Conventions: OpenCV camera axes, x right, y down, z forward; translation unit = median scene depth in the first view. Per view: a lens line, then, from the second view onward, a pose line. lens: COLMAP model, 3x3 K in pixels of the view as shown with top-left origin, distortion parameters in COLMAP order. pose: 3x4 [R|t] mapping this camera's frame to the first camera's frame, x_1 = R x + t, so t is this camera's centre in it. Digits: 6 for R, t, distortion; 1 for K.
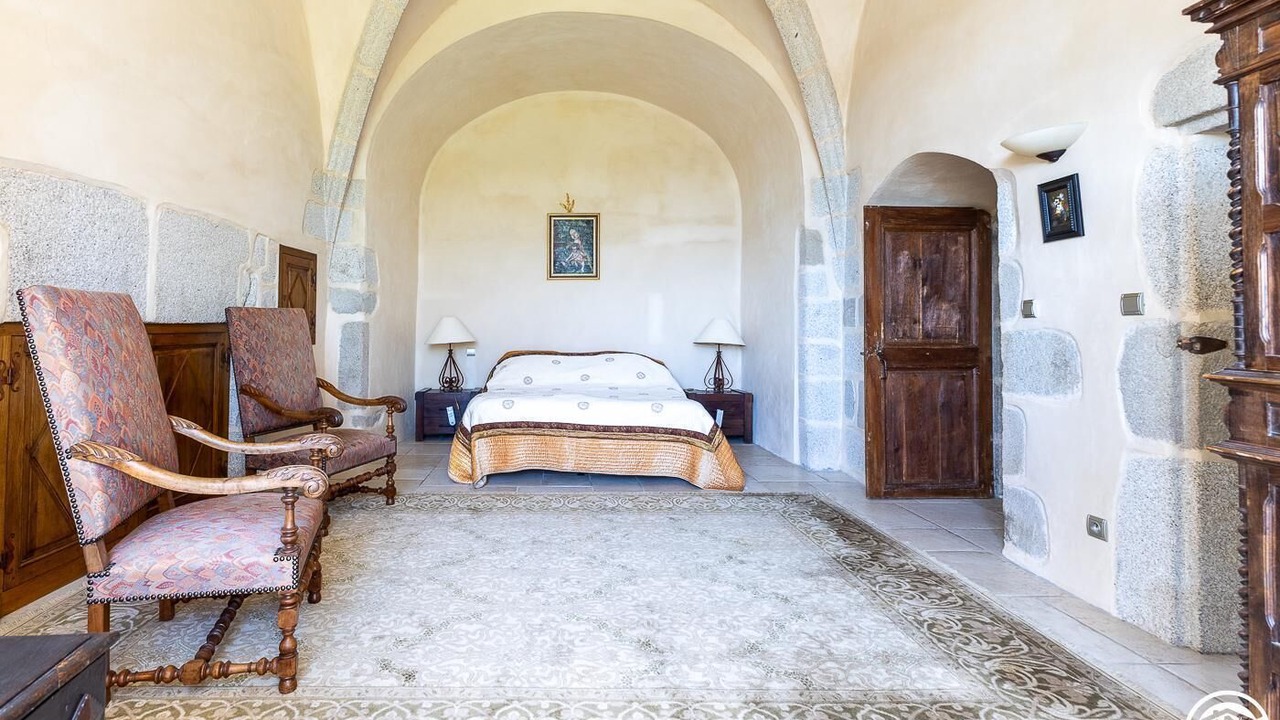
lens RADIAL K [[638.8, 0, 636.9], [0, 638.8, 302.8], [0, 0, 1]] dist [-0.001285, -0.000154]
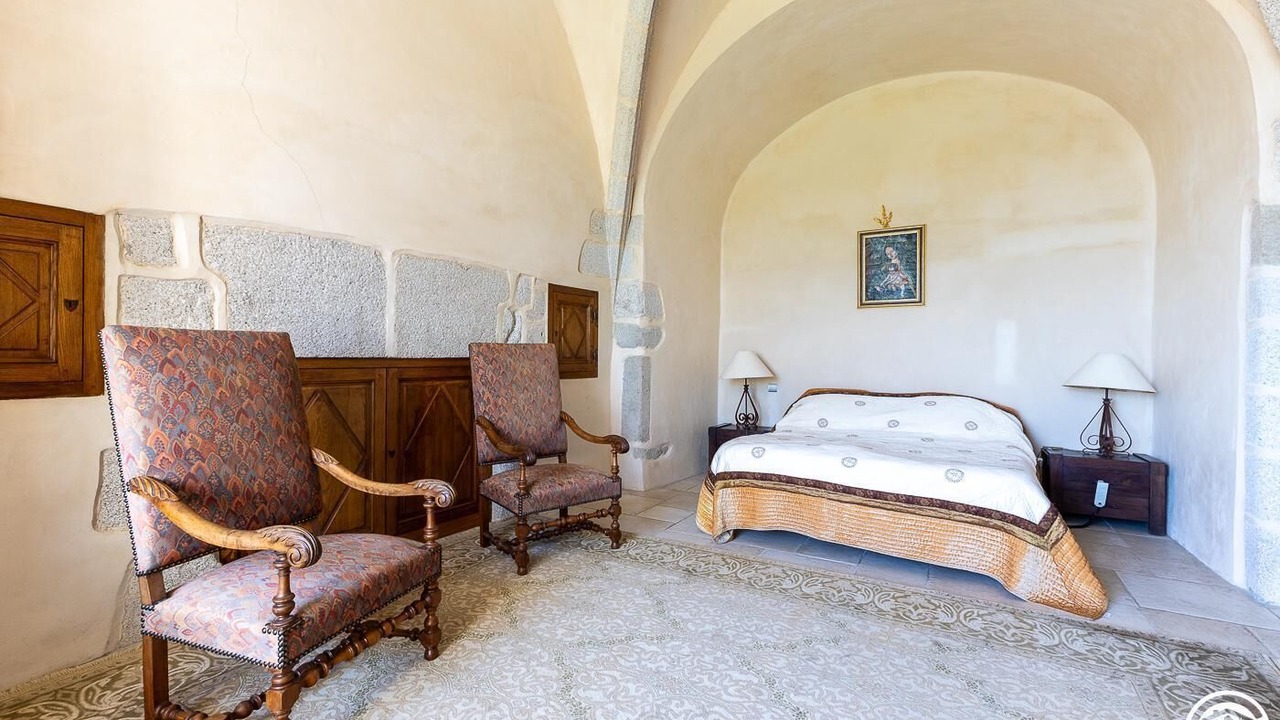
lens RADIAL K [[585.8, 0, 680.0], [0, 585.8, 355.6], [0, 0, 1]] dist [0.009281, -0.000487]
pose [[0.827125, 0.004954, -0.561996, 0.147272], [0.013920, 0.999474, 0.029298, 0.002787], [0.561846, -0.032056, 0.826621, 0.268083]]
